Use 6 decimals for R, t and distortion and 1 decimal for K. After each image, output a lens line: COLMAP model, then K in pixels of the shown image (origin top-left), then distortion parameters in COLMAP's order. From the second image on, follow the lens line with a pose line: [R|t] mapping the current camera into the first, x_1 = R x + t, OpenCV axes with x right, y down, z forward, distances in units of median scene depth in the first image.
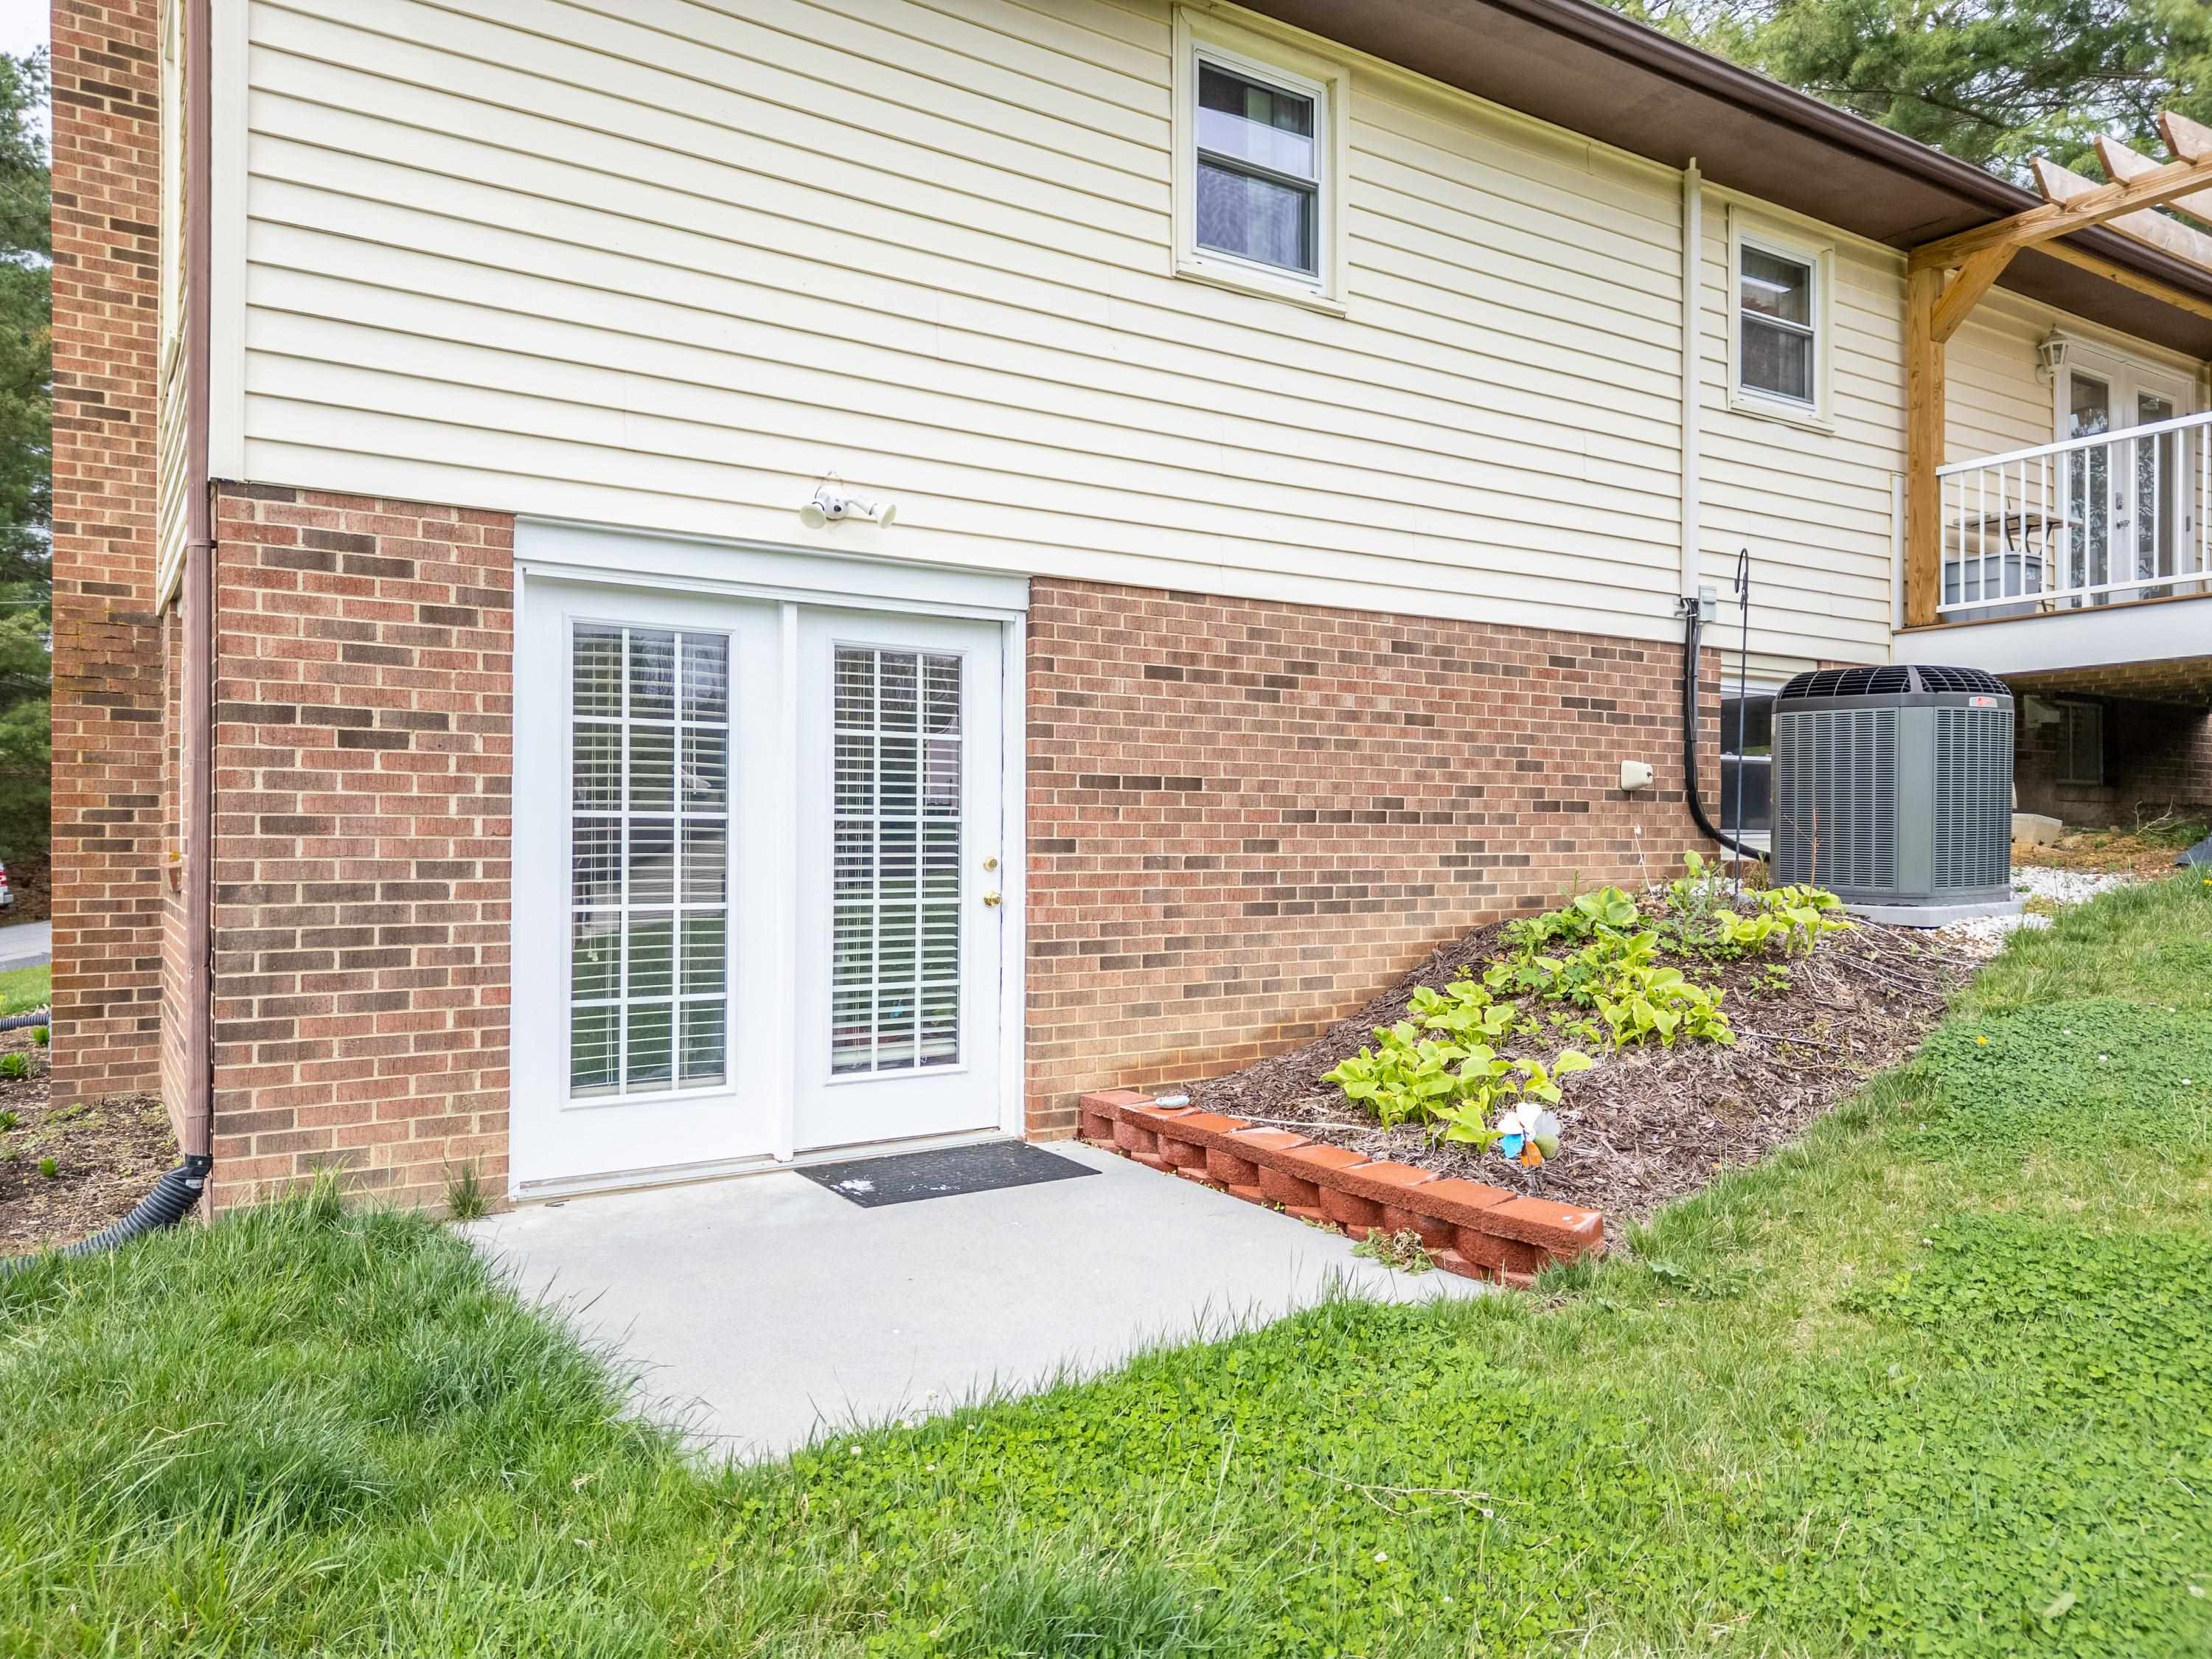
lens RADIAL K [[1553.7, 0, 1095.8], [0, 1553.7, 844.7], [0, 0, 1]] dist [0.085476, -0.092550]
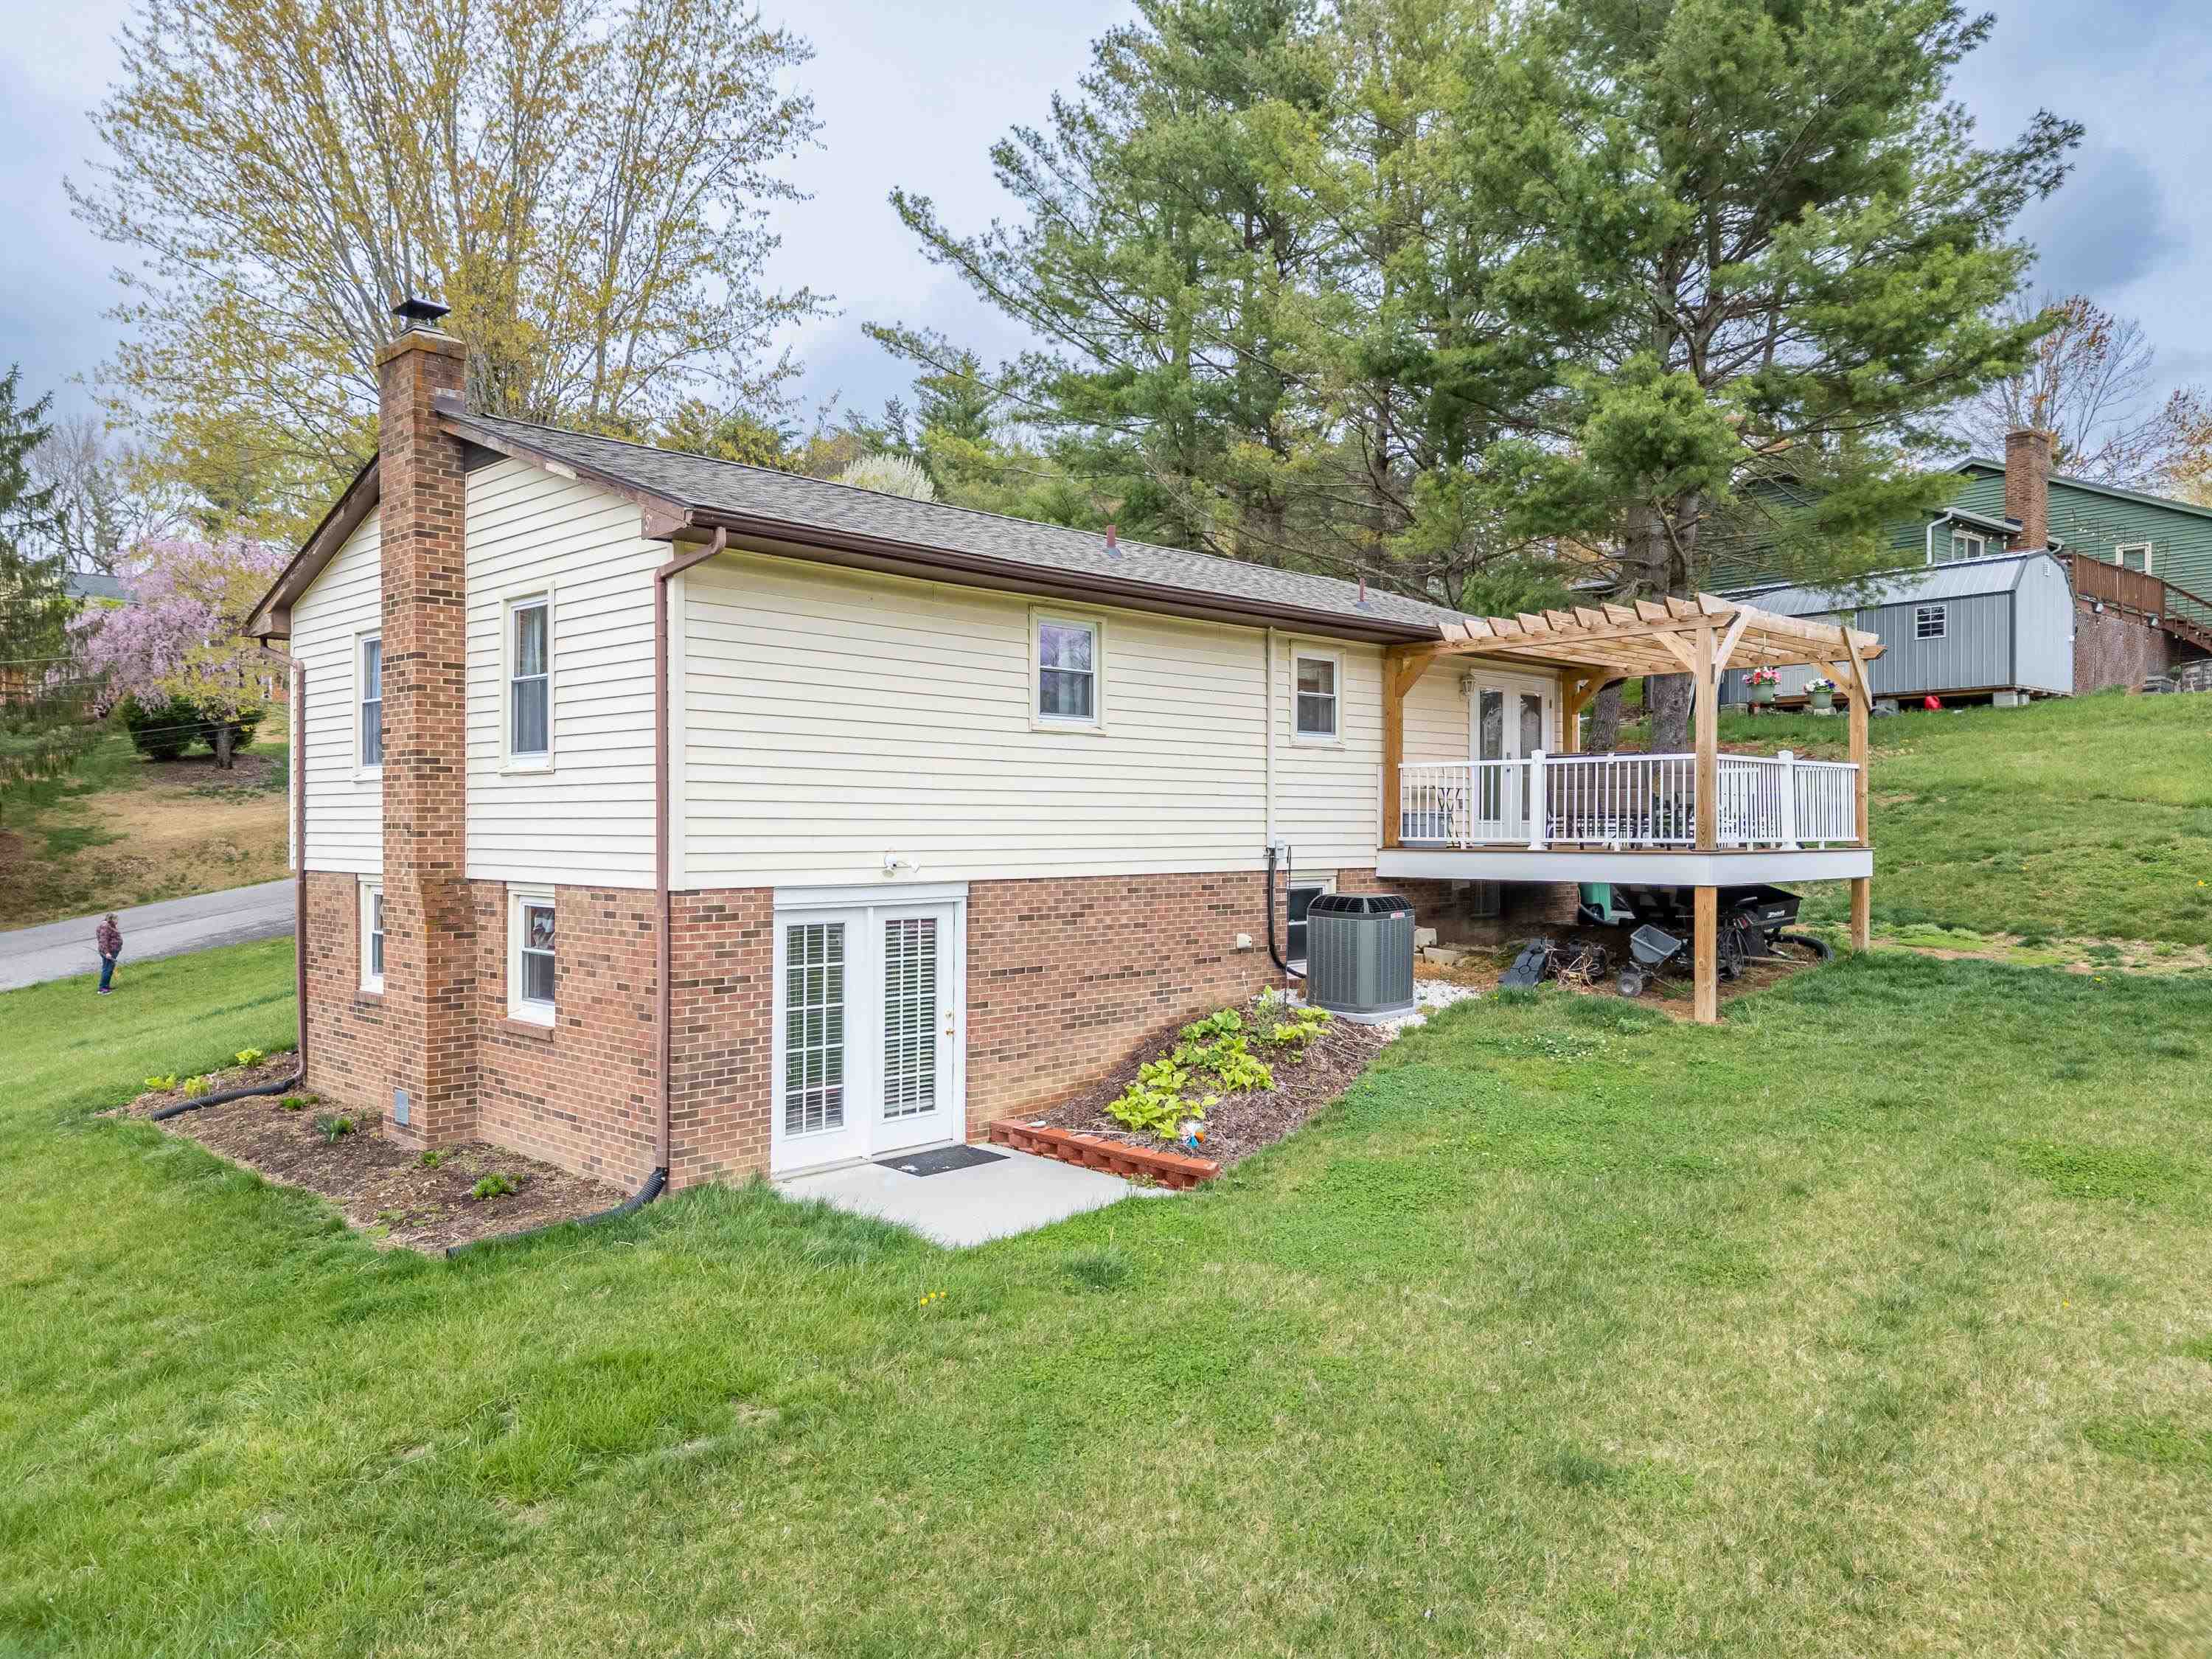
lens RADIAL K [[1553.7, 0, 1112.9], [0, 1553.7, 848.4], [0, 0, 1]] dist [0.085476, -0.092550]
pose [[0.975907, -0.002552, 0.218170, -0.296618], [-0.000810, 0.999882, 0.015318, -0.235114], [-0.218184, -0.015125, 0.975791, -1.061856]]
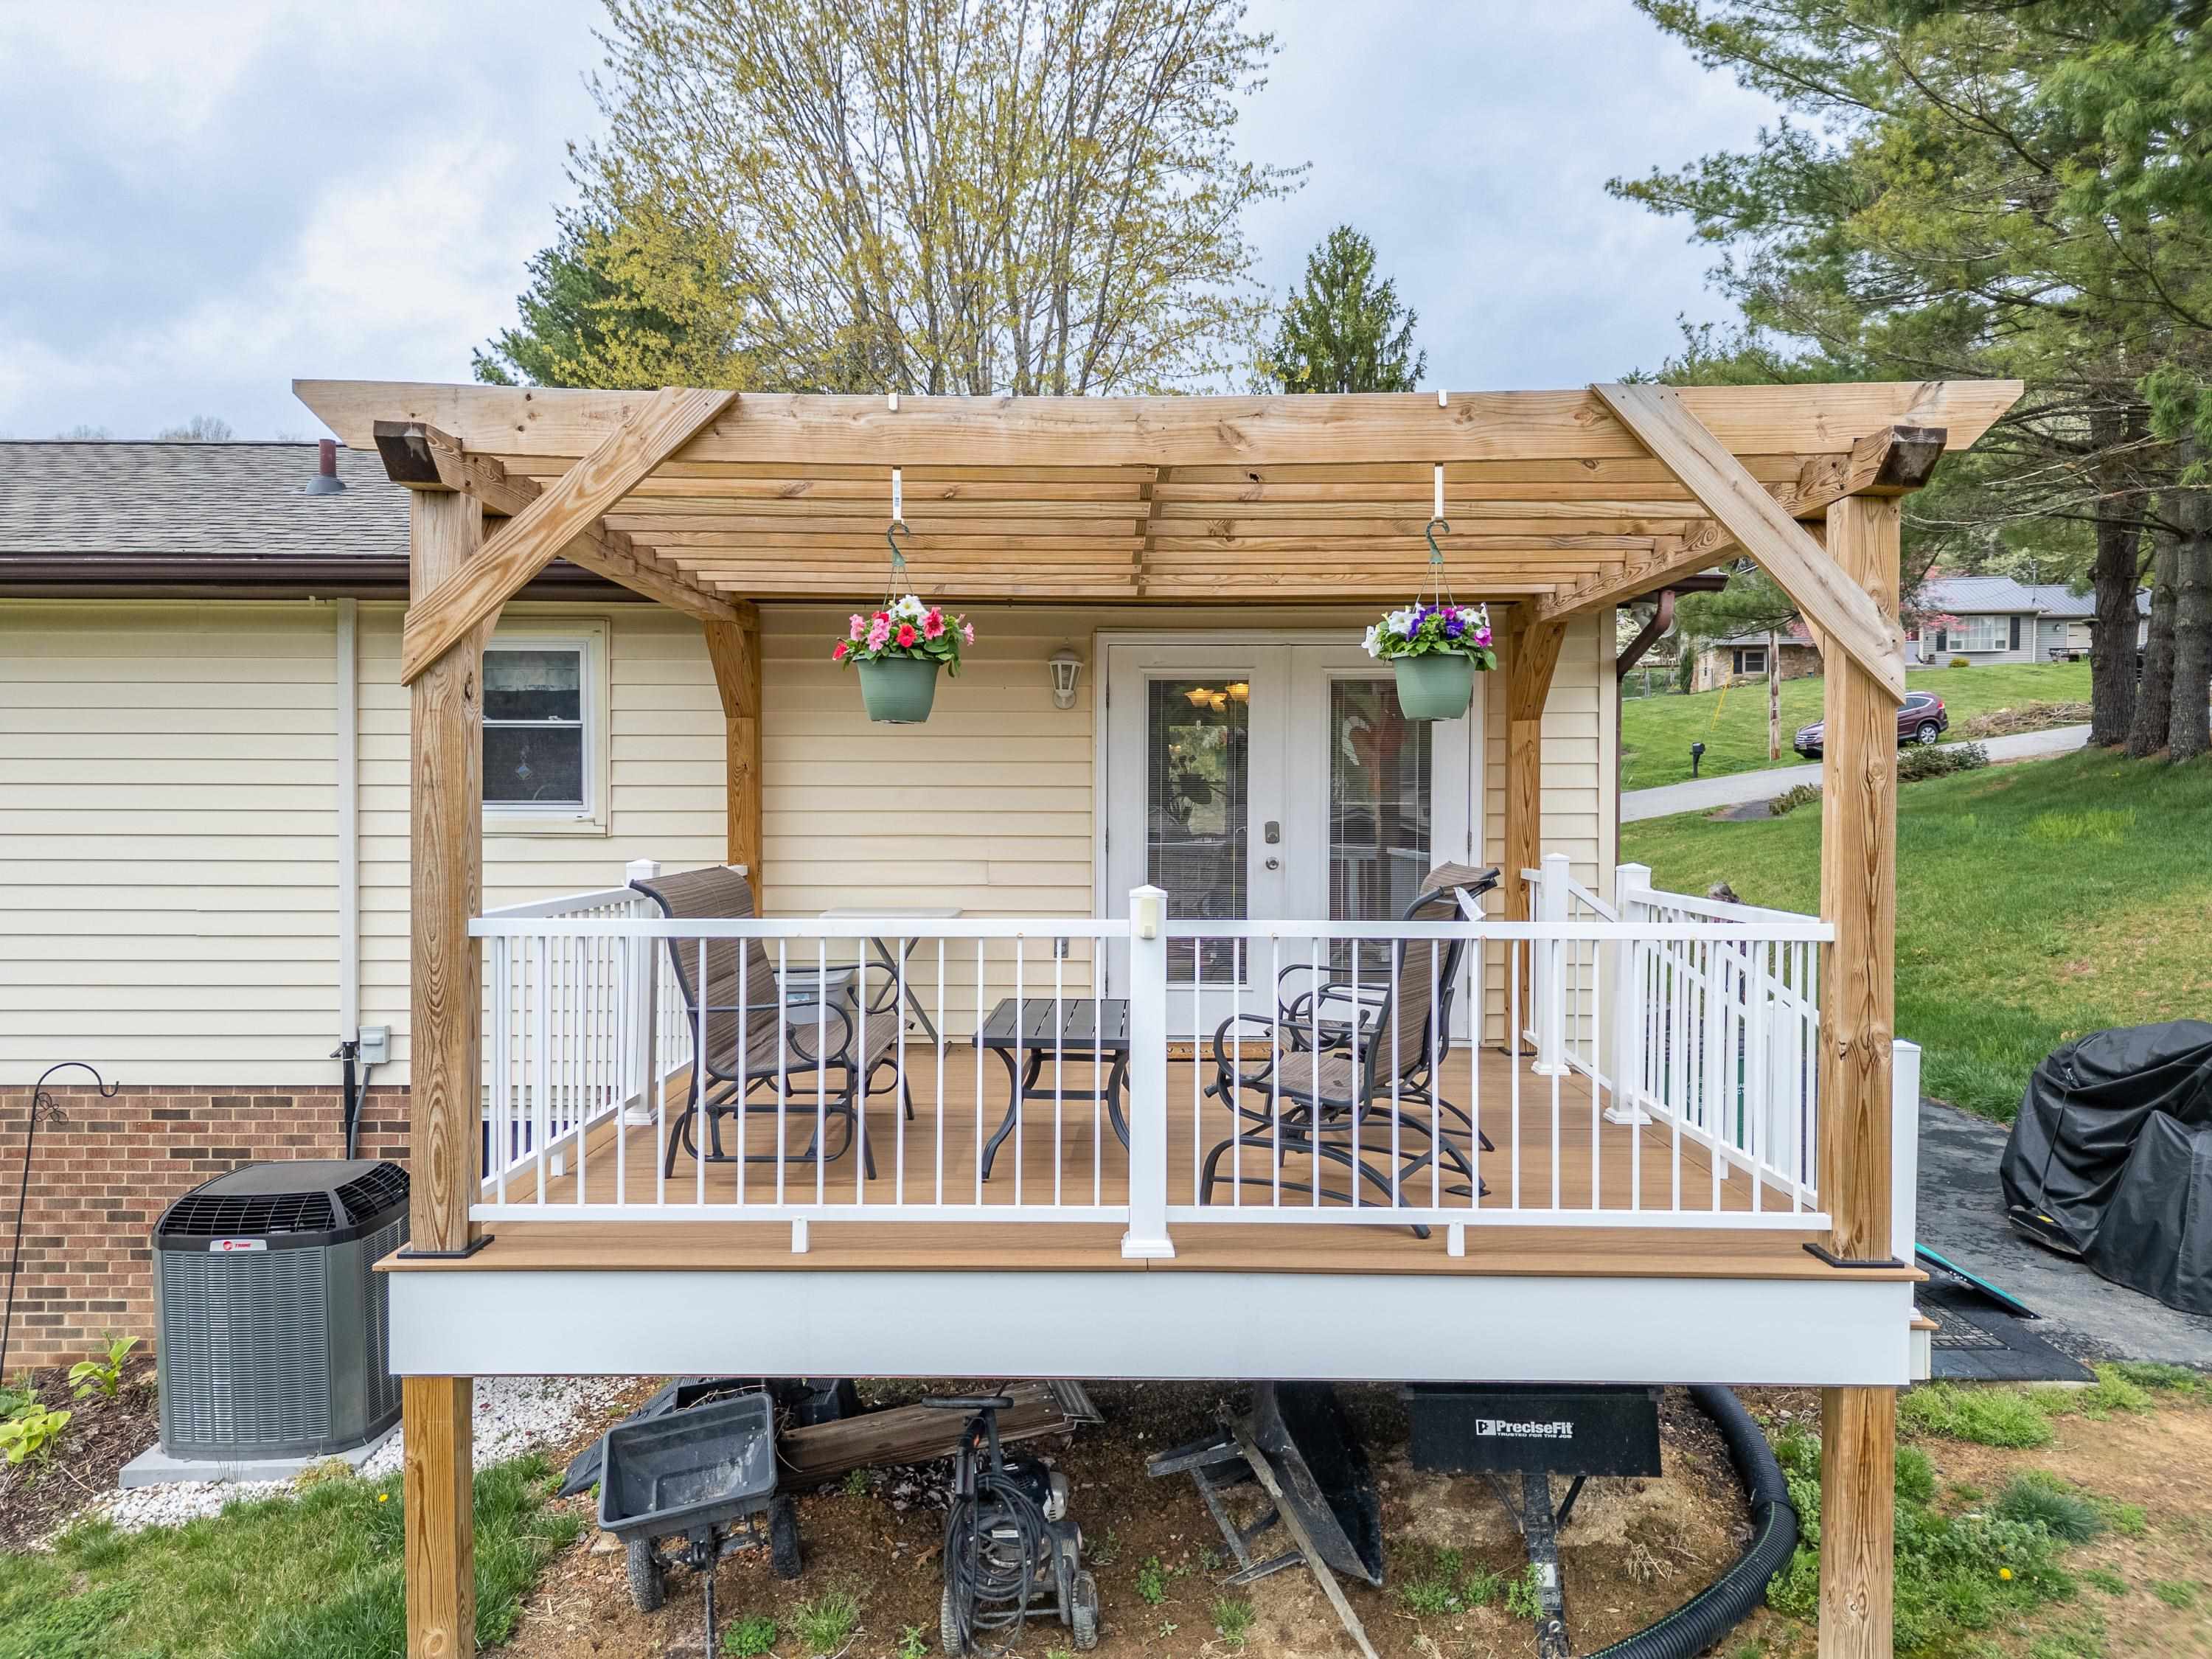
lens RADIAL K [[1553.7, 0, 1145.2], [0, 1553.7, 825.7], [0, 0, 1]] dist [0.085476, -0.092550]
pose [[0.833439, 0.013262, -0.552452, 1.678630], [-0.002145, 0.999782, 0.020765, -0.394073], [0.552607, -0.016122, 0.833286, 0.590015]]
